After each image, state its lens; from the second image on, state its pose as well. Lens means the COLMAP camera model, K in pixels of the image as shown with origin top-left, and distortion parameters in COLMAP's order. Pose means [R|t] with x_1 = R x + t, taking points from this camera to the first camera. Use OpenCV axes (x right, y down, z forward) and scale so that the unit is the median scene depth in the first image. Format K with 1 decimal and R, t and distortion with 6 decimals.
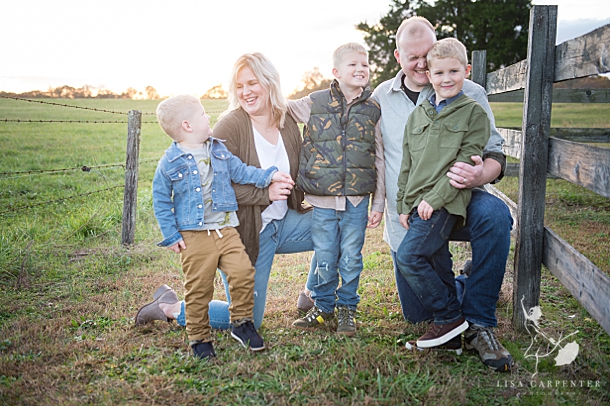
lens RADIAL K [[700.8, 0, 324.0], [0, 700.8, 196.1], [0, 0, 1]] dist [0.101899, 0.000000]
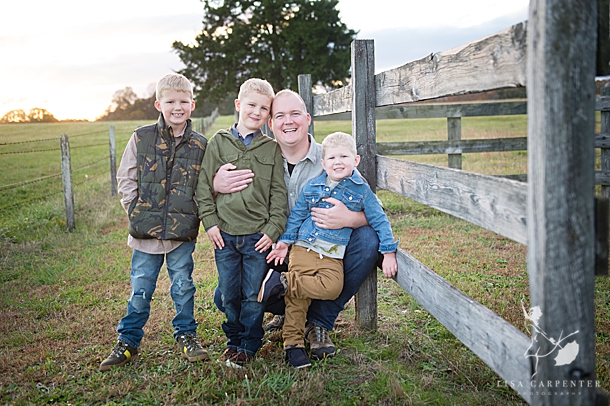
lens RADIAL K [[747.3, 0, 305.9], [0, 747.3, 205.5], [0, 0, 1]] dist [0.098746, 0.000000]
pose [[0.972463, -0.065010, 0.223808, -0.046908], [0.068233, 0.997647, -0.006692, -0.001503], [-0.222847, 0.021779, 0.974610, -0.103695]]
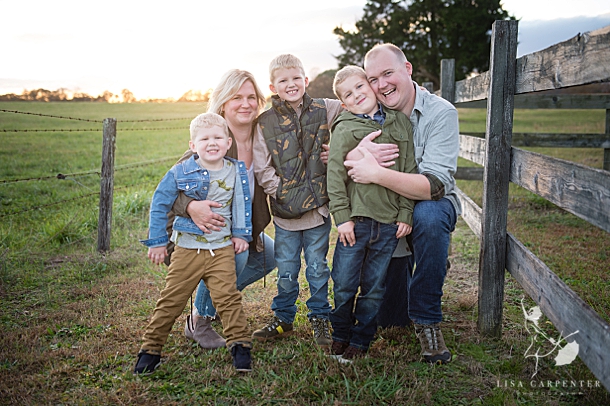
lens RADIAL K [[700.8, 0, 320.8], [0, 700.8, 193.0], [0, 0, 1]] dist [0.101899, 0.000000]
pose [[0.999664, -0.006749, 0.025046, 0.008553], [0.006841, 0.999970, -0.003581, -0.010058], [-0.025021, 0.003751, 0.999680, -0.021399]]
